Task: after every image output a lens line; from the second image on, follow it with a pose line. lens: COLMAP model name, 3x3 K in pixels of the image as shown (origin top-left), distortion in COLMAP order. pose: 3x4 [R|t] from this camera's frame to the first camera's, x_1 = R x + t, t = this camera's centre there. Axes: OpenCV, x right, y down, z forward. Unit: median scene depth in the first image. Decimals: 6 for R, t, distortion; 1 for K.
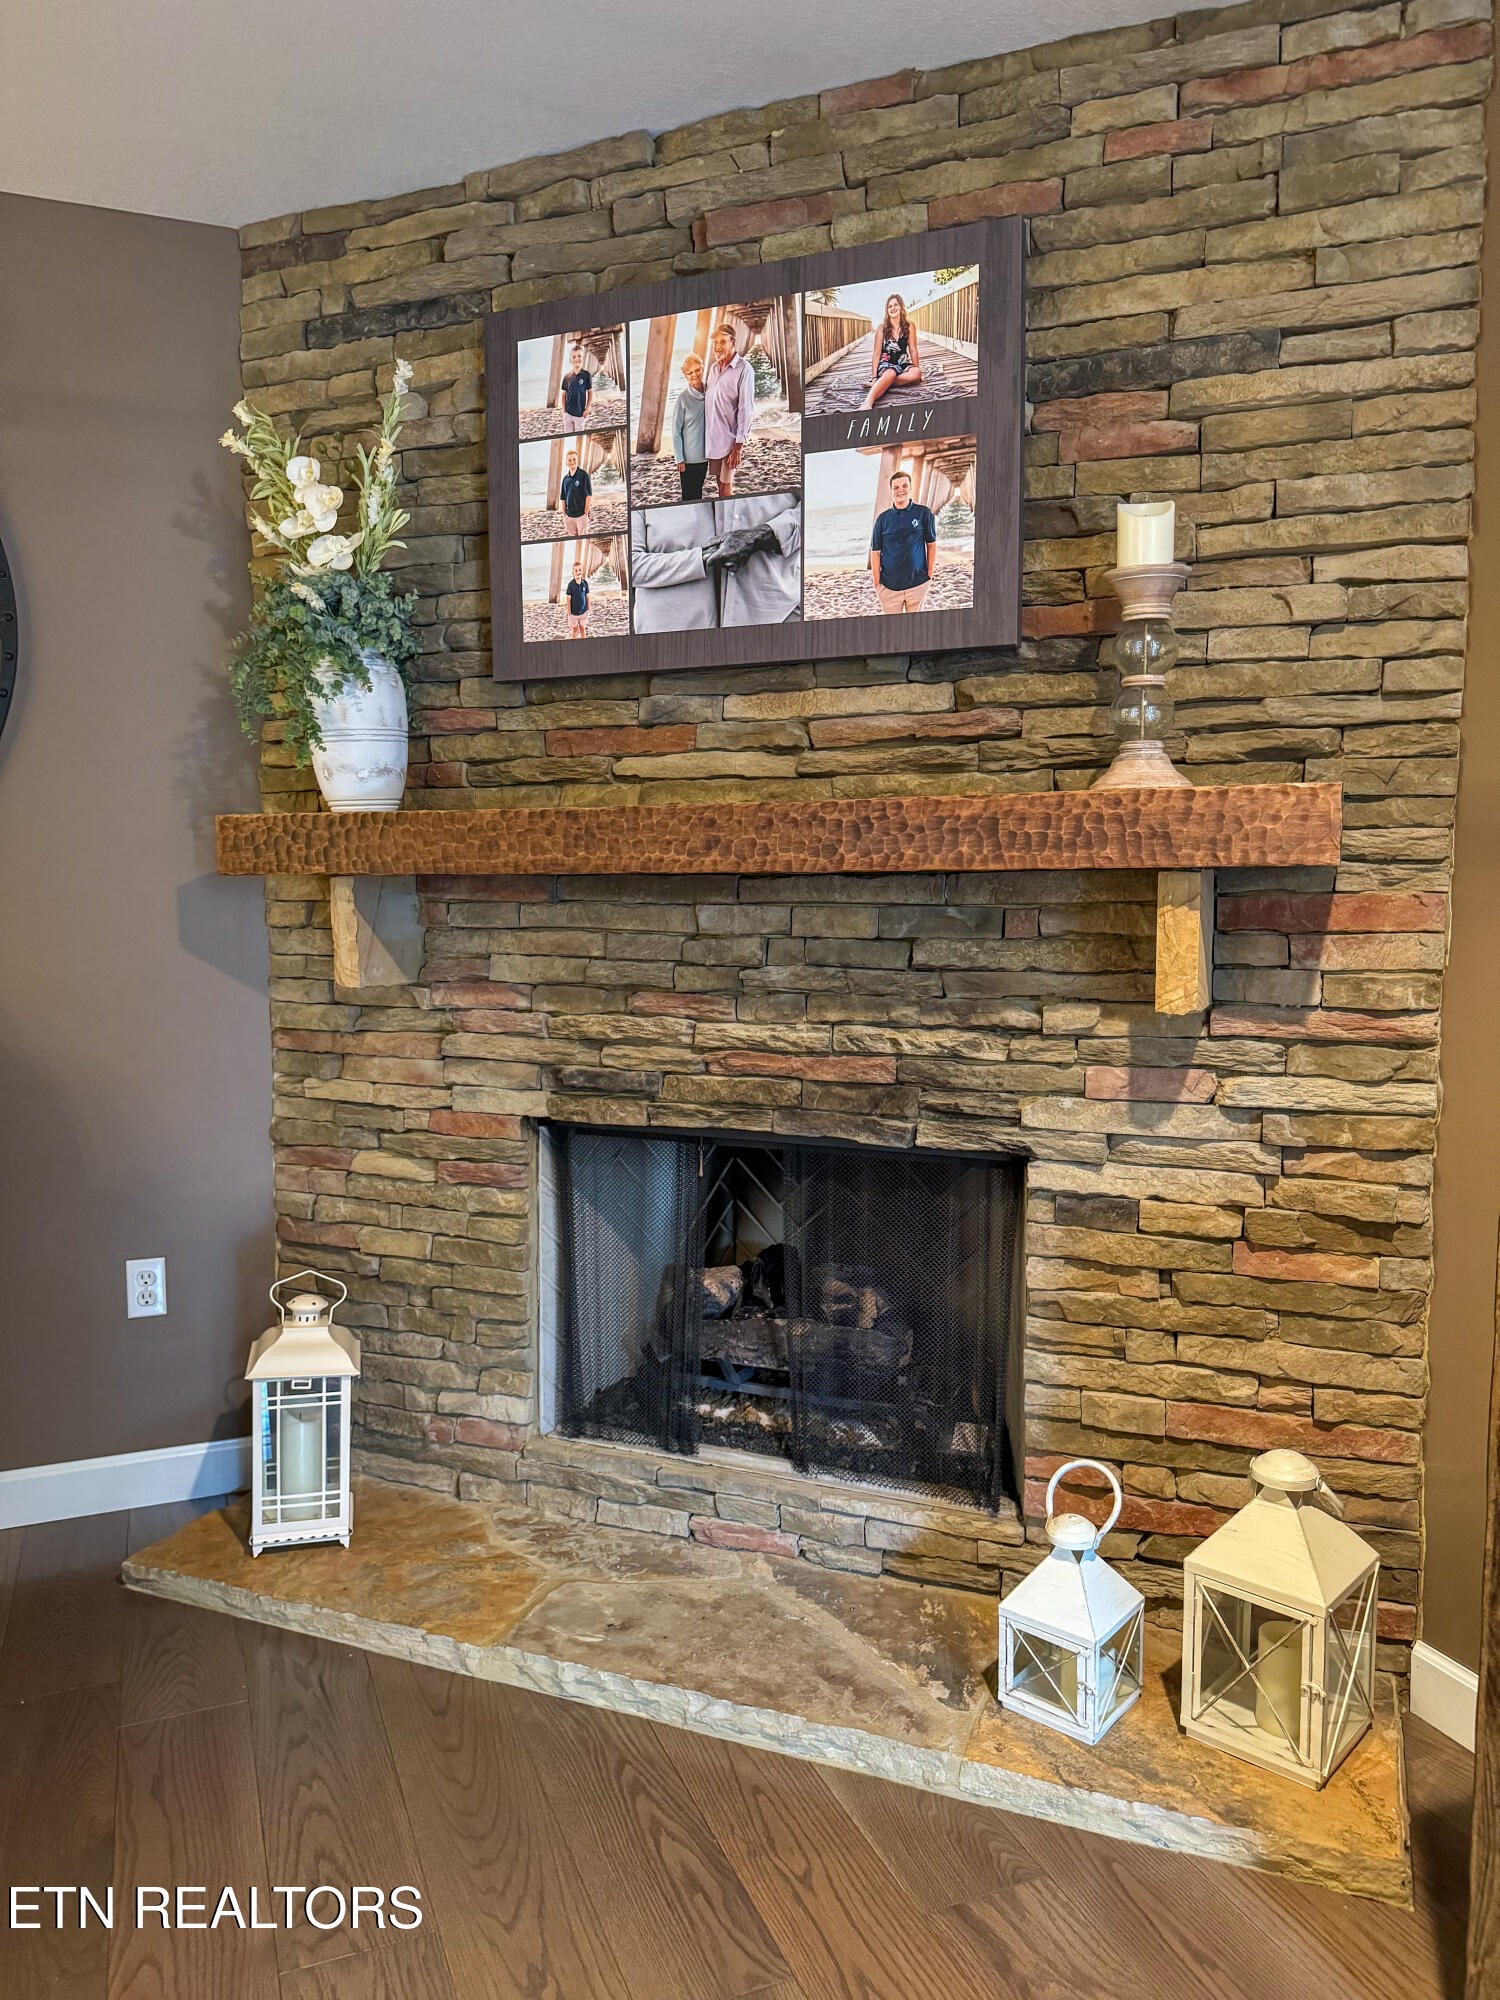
lens RADIAL K [[1412.7, 0, 752.2], [0, 1412.7, 1003.8], [0, 0, 1]] dist [0.143056, -0.274643]
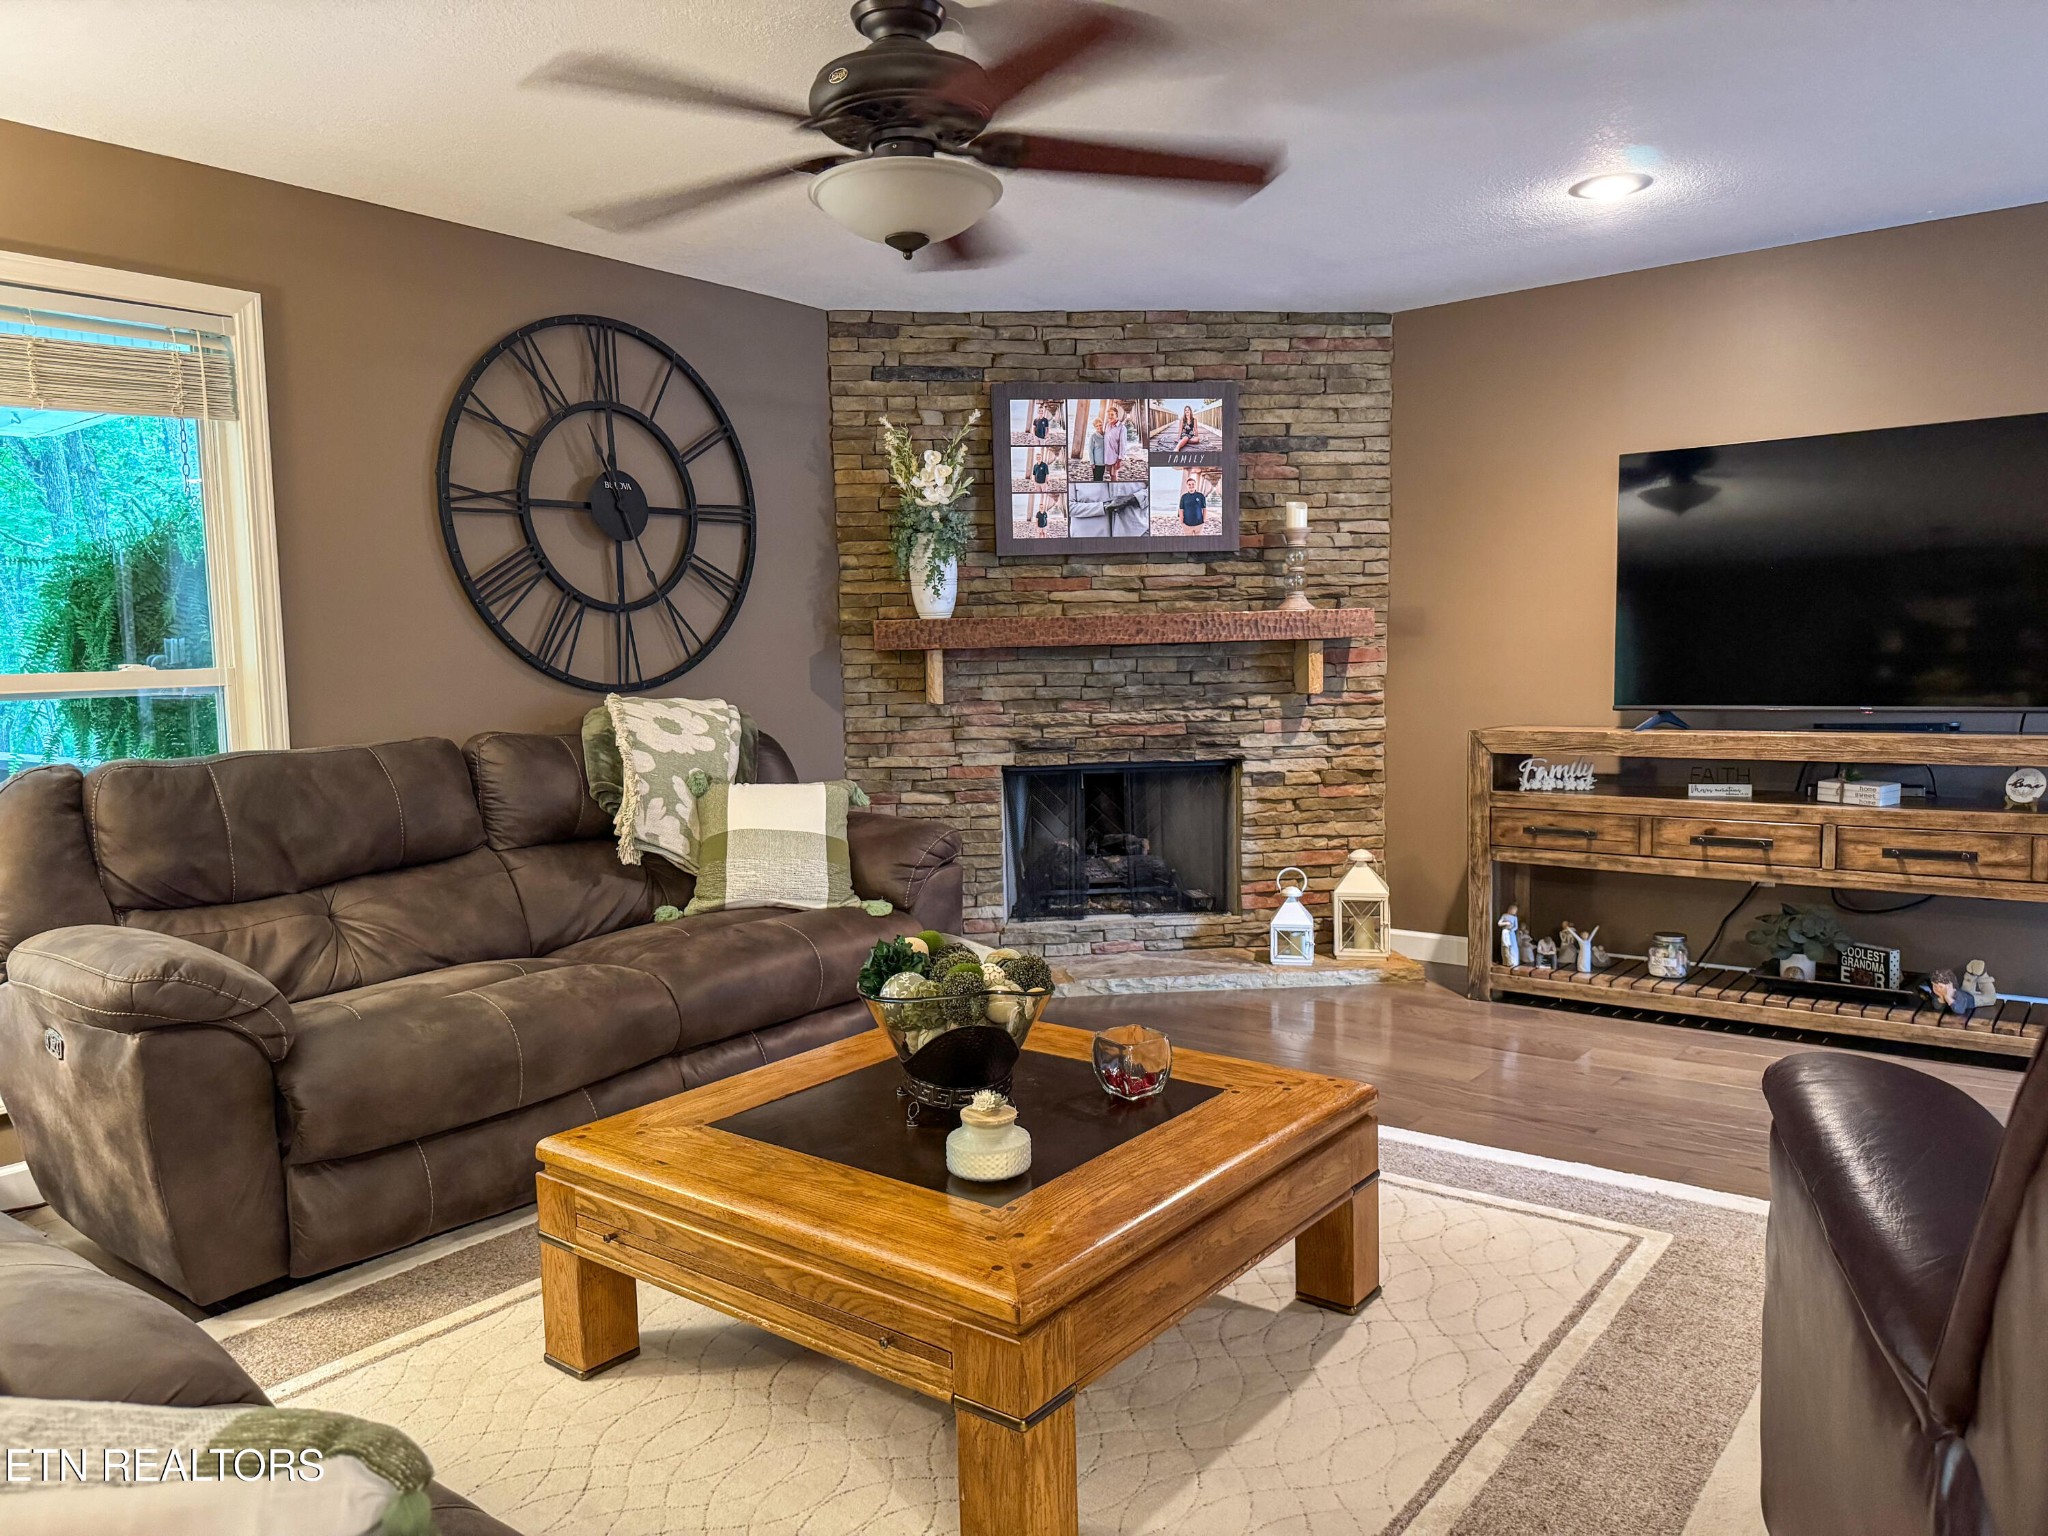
lens RADIAL K [[1442.6, 0, 1037.7], [0, 1442.6, 774.5], [0, 0, 1]] dist [0.166852, -0.078590]
pose [[0.866439, -0.057693, 0.495939, -1.287079], [0.063474, 0.997970, 0.005201, 0.094564], [-0.495232, 0.026973, 0.868342, -0.935897]]
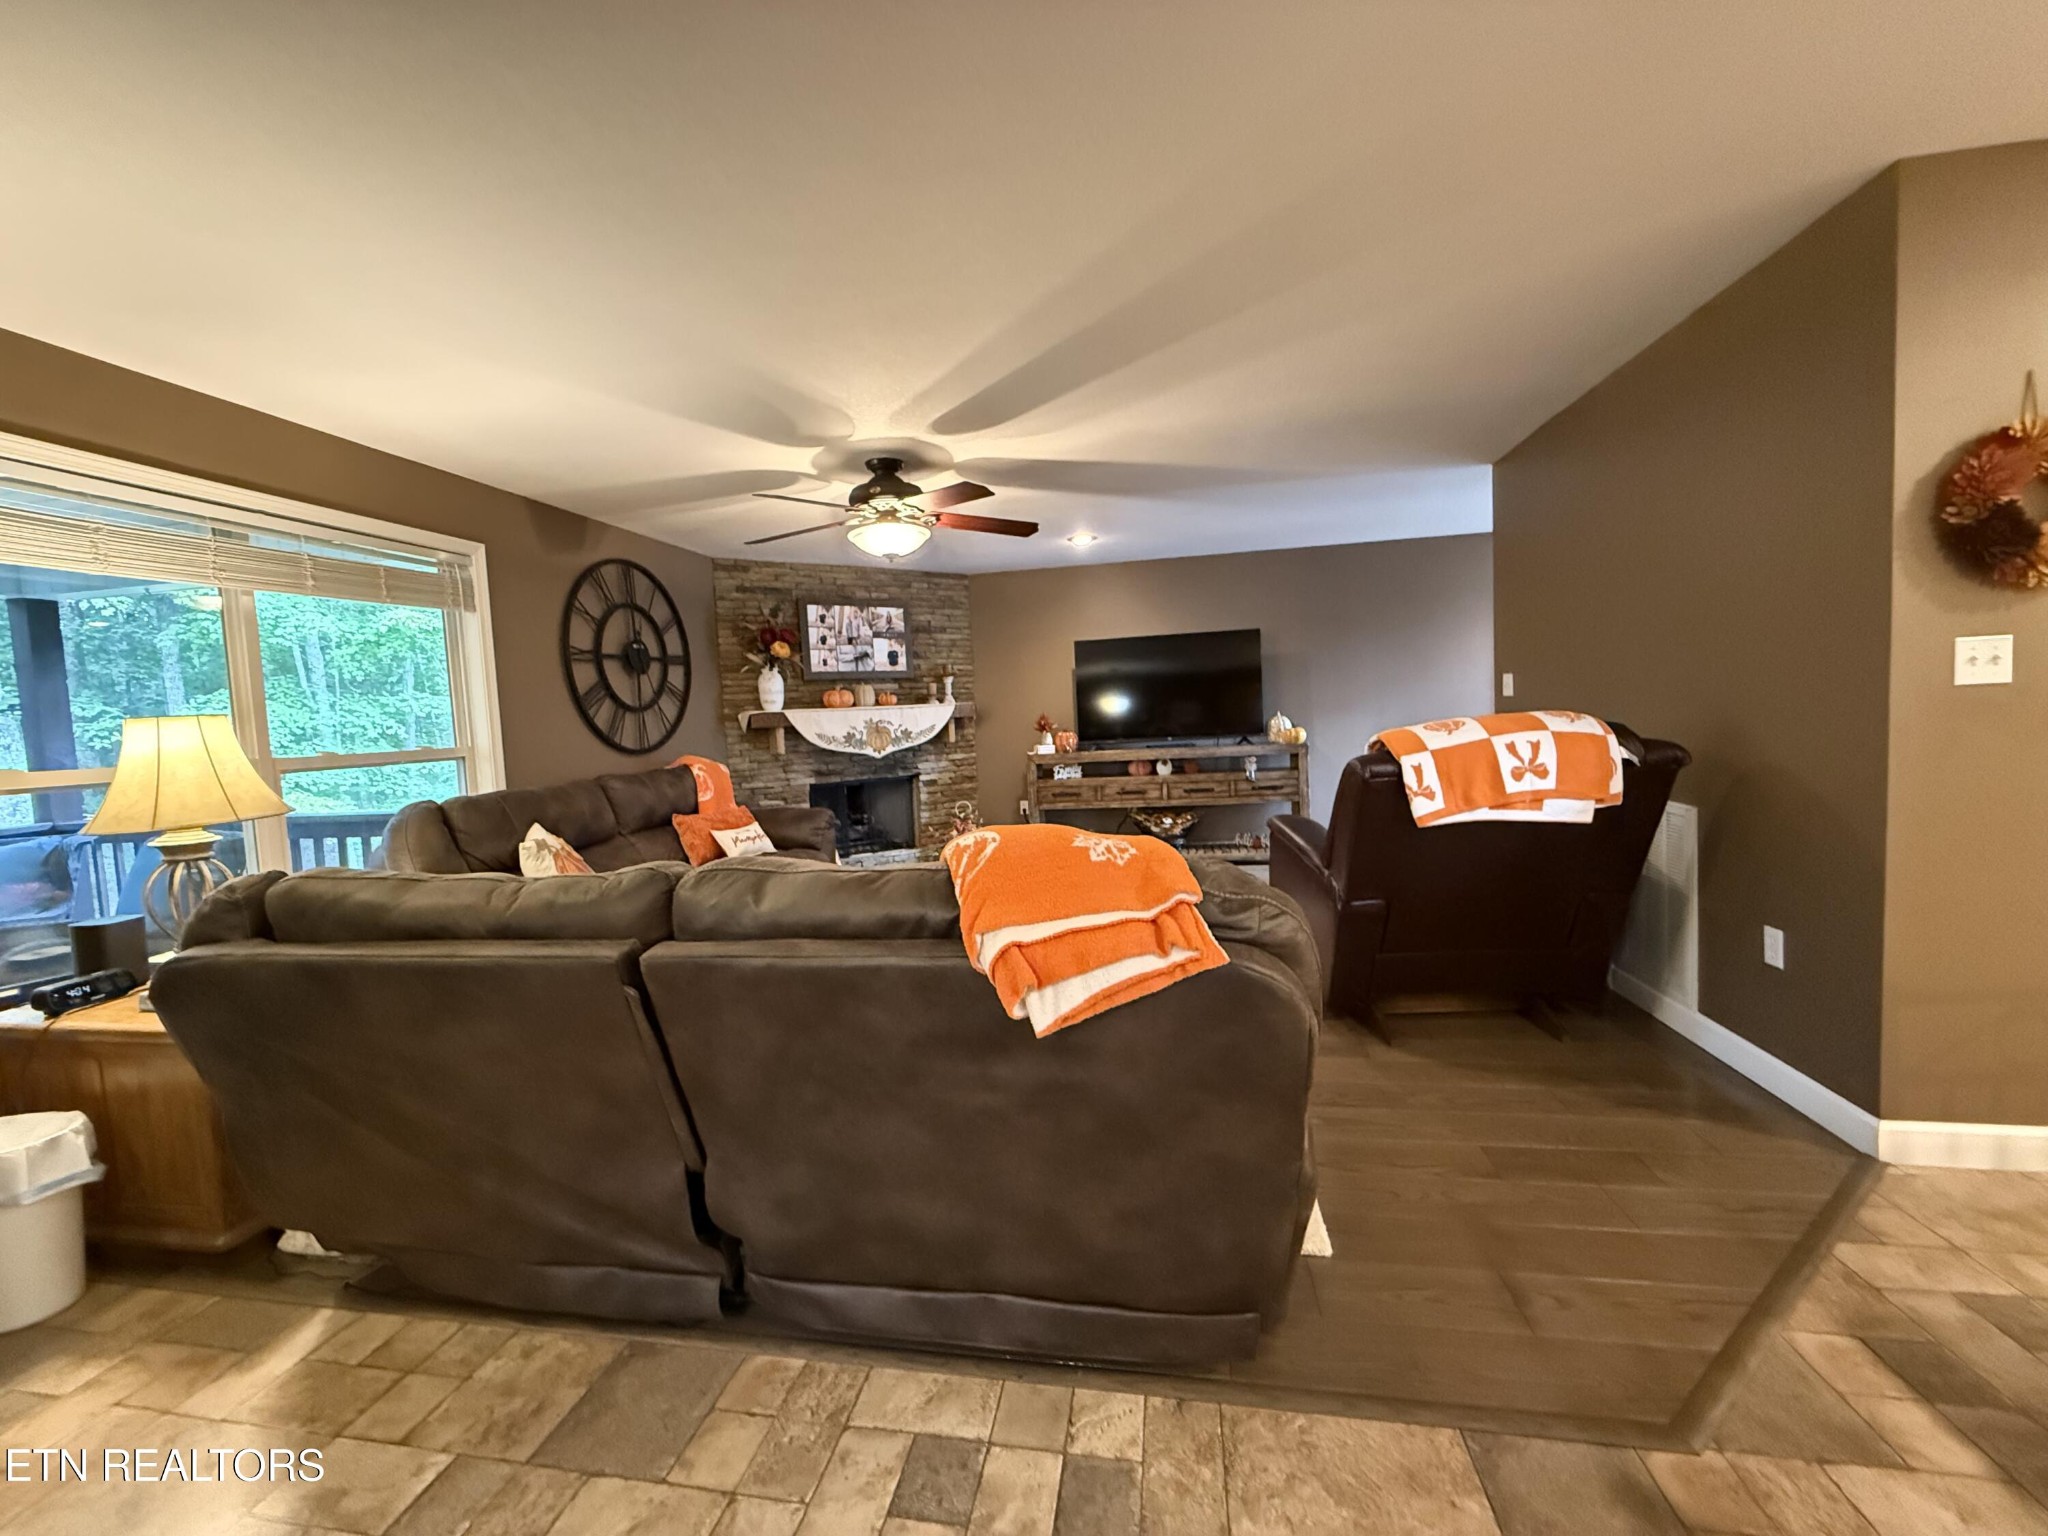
lens RADIAL K [[812.6, 0, 1021.3], [0, 812.6, 774.4], [0, 0, 1]] dist [0.000562, -0.000018]
pose [[0.537868, -0.084007, 0.838833, -2.015128], [0.121844, 0.992322, 0.021251, 0.086002], [-0.834177, 0.090776, 0.543974, -0.889477]]
